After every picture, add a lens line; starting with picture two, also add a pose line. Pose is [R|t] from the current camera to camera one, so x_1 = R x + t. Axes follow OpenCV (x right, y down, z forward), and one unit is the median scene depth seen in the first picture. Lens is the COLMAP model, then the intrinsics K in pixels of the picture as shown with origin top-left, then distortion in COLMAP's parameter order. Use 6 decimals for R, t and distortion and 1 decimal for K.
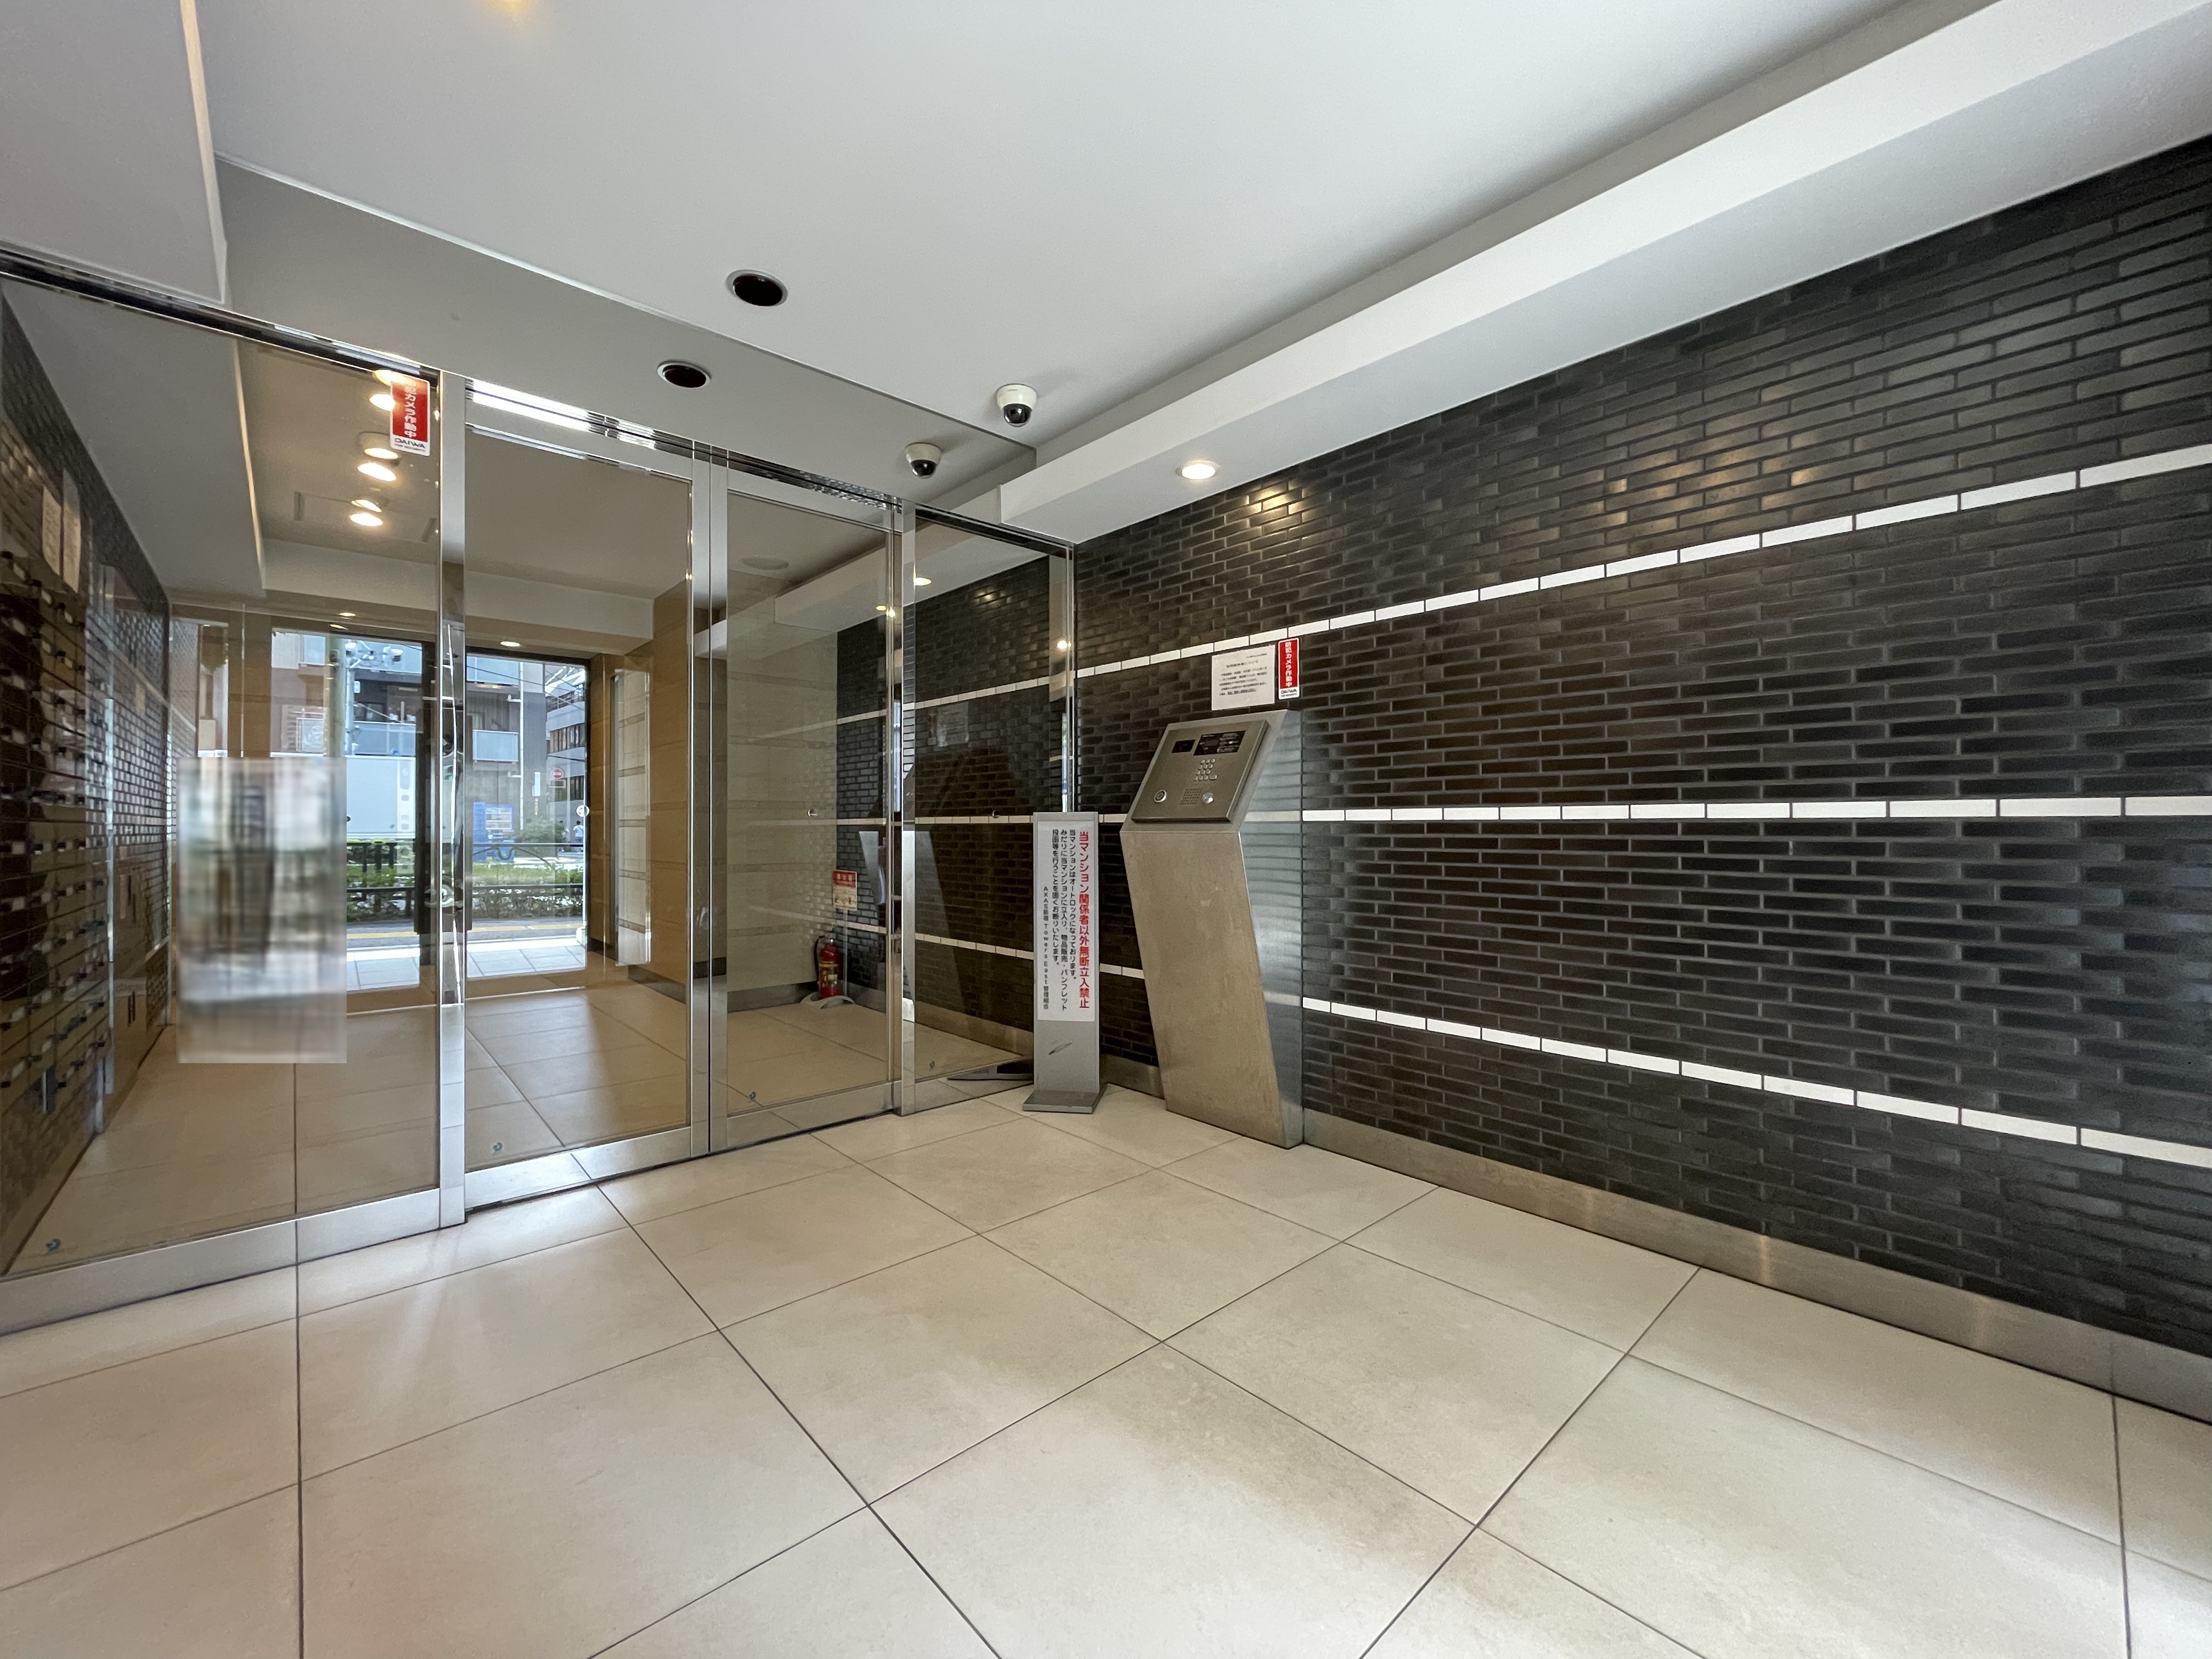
lens RADIAL K [[891.6, 0, 1110.8], [0, 891.6, 821.7], [0, 0, 1]] dist [-0.000992, 0.000604]
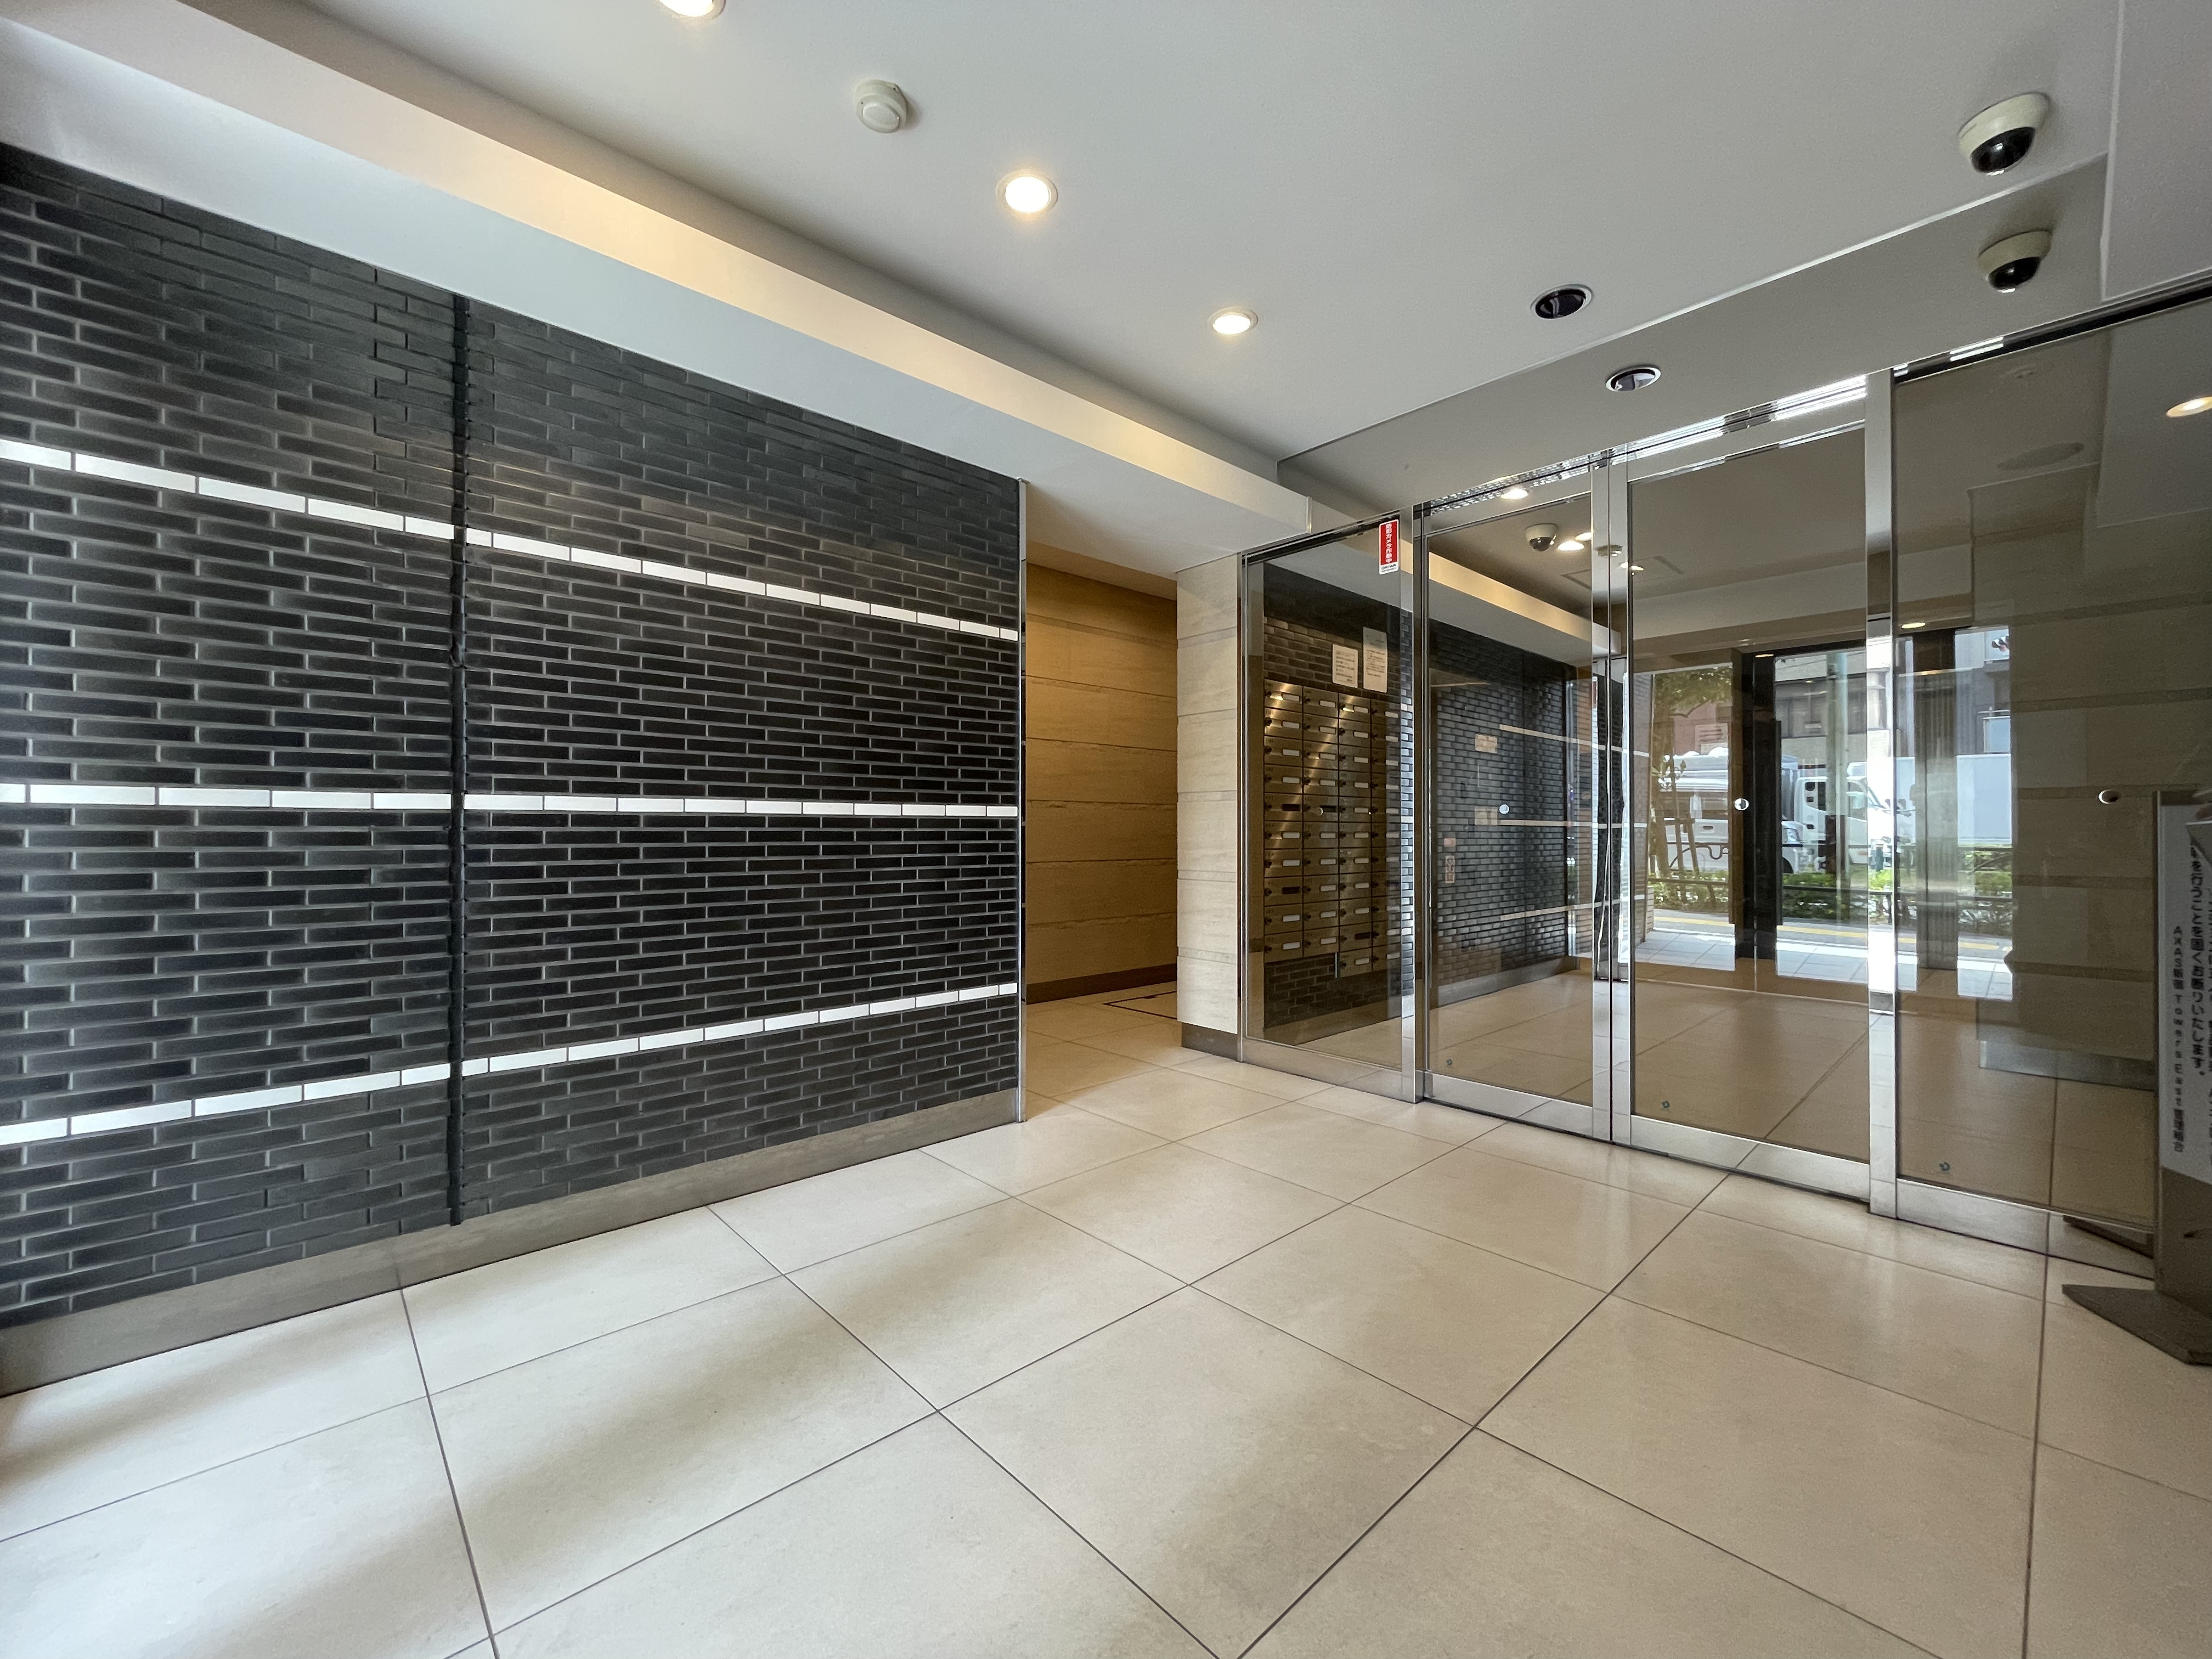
lens RADIAL K [[891.6, 0, 1110.8], [0, 891.6, 834.0], [0, 0, 1]] dist [-0.000992, 0.000604]
pose [[0.008607, -0.005426, -0.999948, 0.466725], [0.000113, 0.999985, -0.005426, 0.019296], [0.999963, -0.000066, 0.008607, 0.343465]]
